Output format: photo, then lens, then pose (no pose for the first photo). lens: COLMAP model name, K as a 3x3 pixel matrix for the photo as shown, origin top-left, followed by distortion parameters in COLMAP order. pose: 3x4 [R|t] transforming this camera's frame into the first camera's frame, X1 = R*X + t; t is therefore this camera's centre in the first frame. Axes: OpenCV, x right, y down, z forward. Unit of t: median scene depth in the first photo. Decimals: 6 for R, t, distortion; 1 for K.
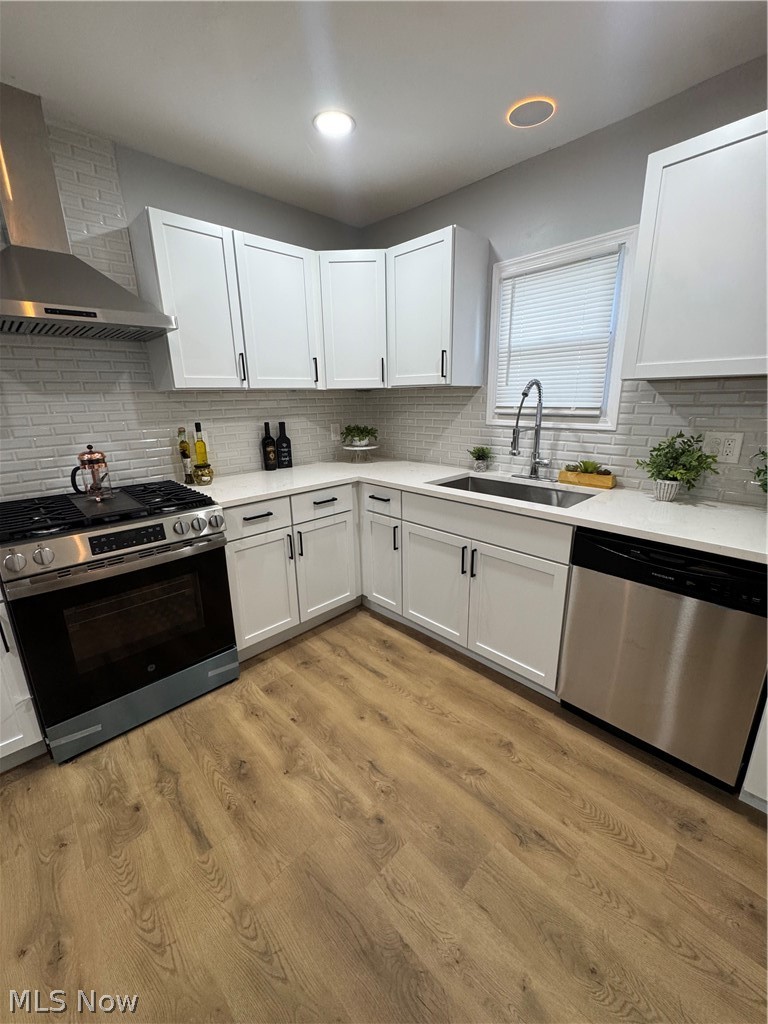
lens RADIAL K [[410.0, 0, 384.0], [0, 410.0, 512.0], [0, 0, 1]] dist [-0.002699, -0.000089]
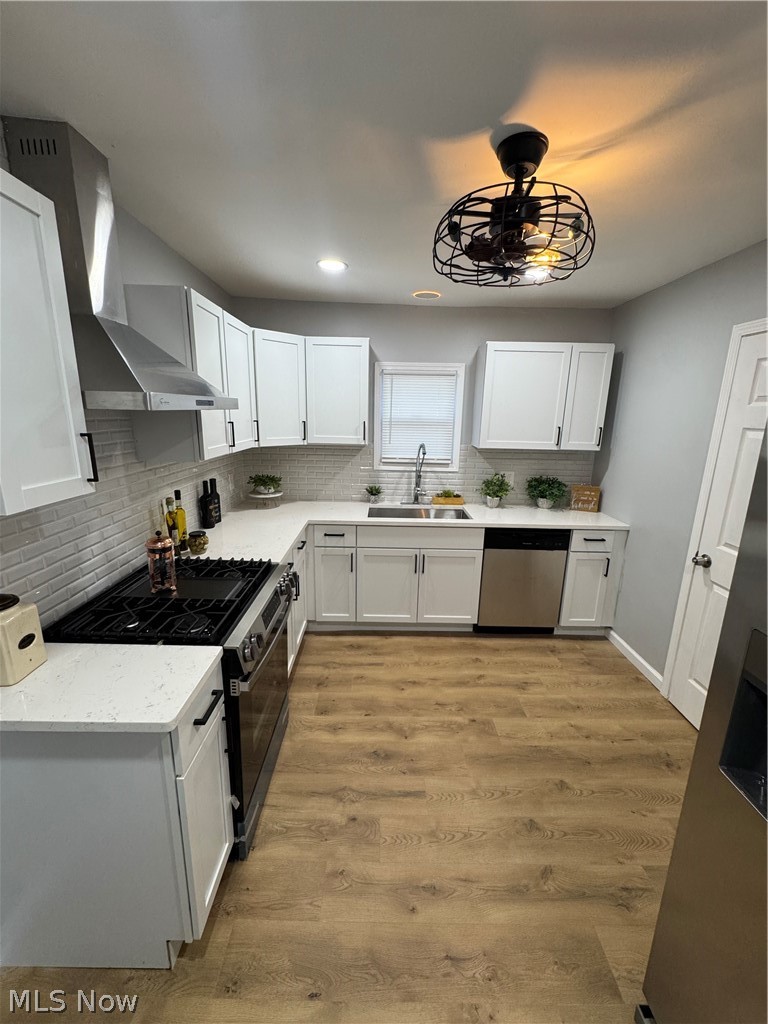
lens RADIAL K [[410.0, 0, 384.0], [0, 410.0, 512.0], [0, 0, 1]] dist [-0.002699, -0.000089]
pose [[0.688729, -0.139996, 0.711375, -0.943266], [0.165270, 0.985663, 0.033966, -0.142370], [-0.705931, 0.094175, 0.701992, 0.004564]]
